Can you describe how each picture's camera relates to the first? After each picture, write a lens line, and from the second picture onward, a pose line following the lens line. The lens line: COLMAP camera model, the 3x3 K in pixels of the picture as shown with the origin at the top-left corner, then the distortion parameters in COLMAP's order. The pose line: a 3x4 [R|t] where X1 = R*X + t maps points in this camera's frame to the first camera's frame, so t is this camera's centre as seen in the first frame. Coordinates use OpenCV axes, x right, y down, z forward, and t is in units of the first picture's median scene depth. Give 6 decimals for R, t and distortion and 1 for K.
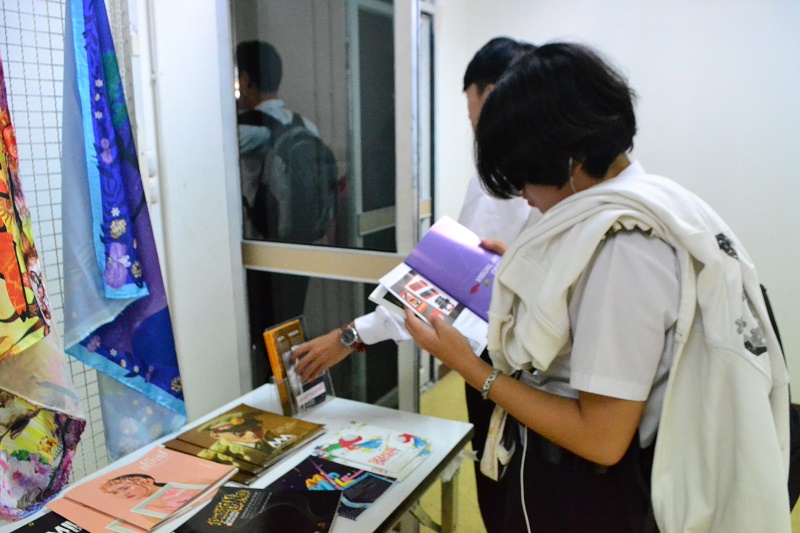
lens RADIAL K [[629.0, 0, 400.0], [0, 629.0, 266.5], [0, 0, 1]] dist [-0.002328, 0.001653]
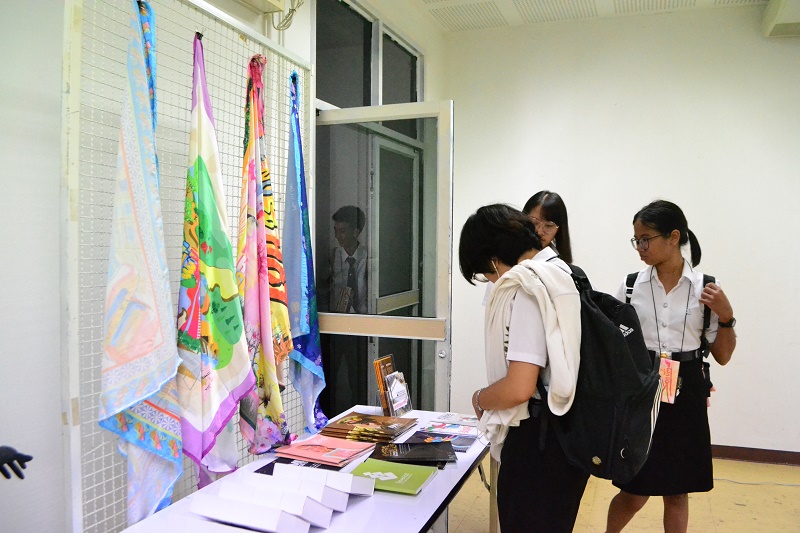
lens RADIAL K [[629.0, 0, 400.0], [0, 629.0, 266.5], [0, 0, 1]] dist [-0.002328, 0.001653]
pose [[0.991564, 0.013684, 0.128892, -0.383086], [0.007139, 0.987137, -0.159718, 0.129919], [-0.129420, 0.159291, 0.978712, -0.629575]]
